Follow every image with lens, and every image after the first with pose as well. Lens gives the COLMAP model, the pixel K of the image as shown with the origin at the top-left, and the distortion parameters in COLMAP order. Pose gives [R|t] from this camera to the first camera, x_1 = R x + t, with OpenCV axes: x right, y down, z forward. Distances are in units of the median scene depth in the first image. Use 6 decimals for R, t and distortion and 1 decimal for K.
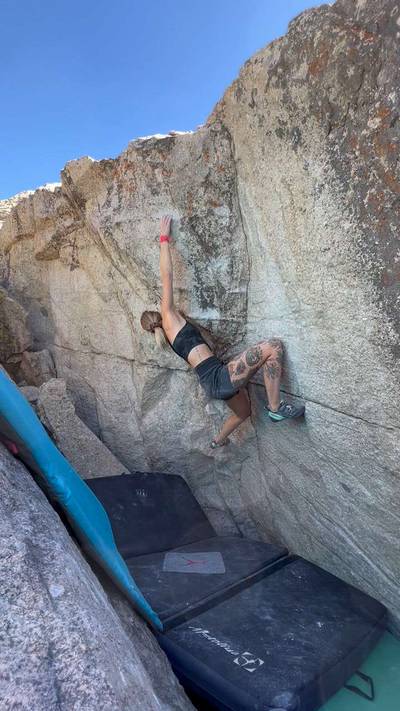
lens RADIAL K [[323.9, 0, 207.3], [0, 323.9, 350.9], [0, 0, 1]] dist [-0.009477, 0.000455]
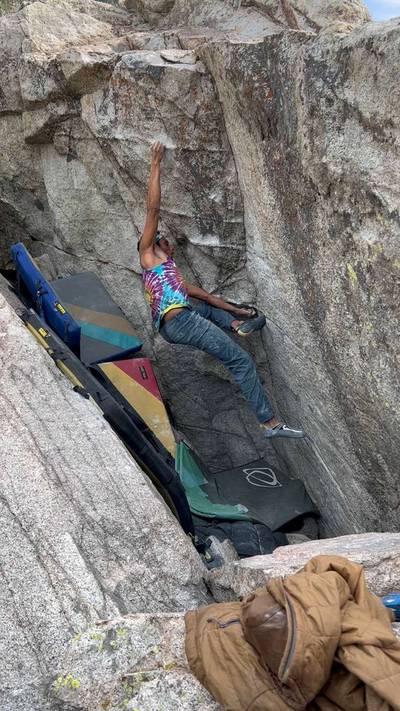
lens RADIAL K [[622.3, 0, 209.3], [0, 622.3, 363.0], [0, 0, 1]] dist [0.029586, -0.036908]
pose [[0.984514, 0.041495, -0.170322, 0.346994], [0.007551, 0.960643, 0.277683, -0.284733], [0.175141, -0.274669, 0.945454, -0.896832]]
